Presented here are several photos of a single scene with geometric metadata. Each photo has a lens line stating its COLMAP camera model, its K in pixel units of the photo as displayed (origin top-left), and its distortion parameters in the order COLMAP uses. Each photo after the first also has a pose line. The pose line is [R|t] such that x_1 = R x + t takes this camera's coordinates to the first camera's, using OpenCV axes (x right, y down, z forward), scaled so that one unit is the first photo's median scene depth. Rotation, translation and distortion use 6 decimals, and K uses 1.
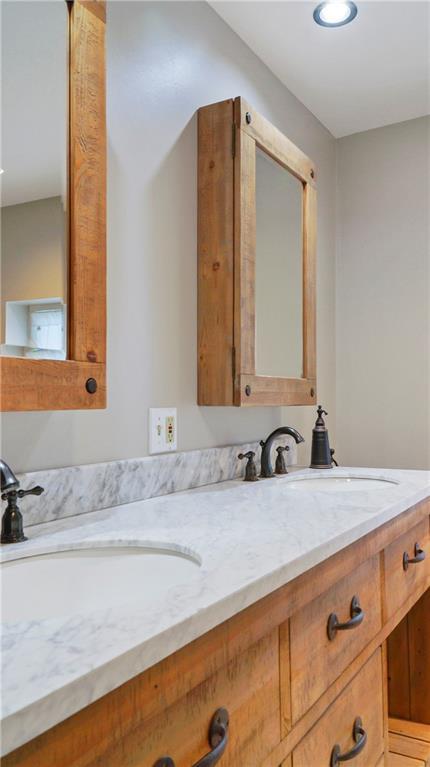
lens RADIAL K [[618.4, 0, 215.3], [0, 618.4, 394.2], [0, 0, 1]] dist [0.037421, -0.001233]
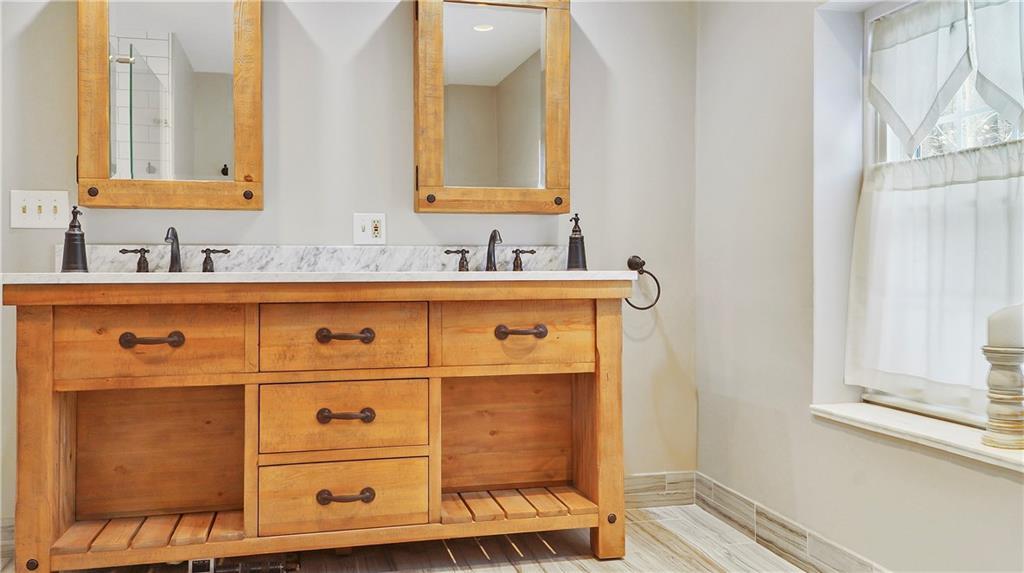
lens RADIAL K [[825.6, 0, 498.1], [0, 825.6, 285.8], [0, 0, 1]] dist [0.037421, -0.001233]
pose [[0.693436, 0.015719, -0.720346, 1.671790], [0.007776, 0.999540, 0.029297, 0.151918], [0.720476, -0.025917, 0.692996, -0.124889]]
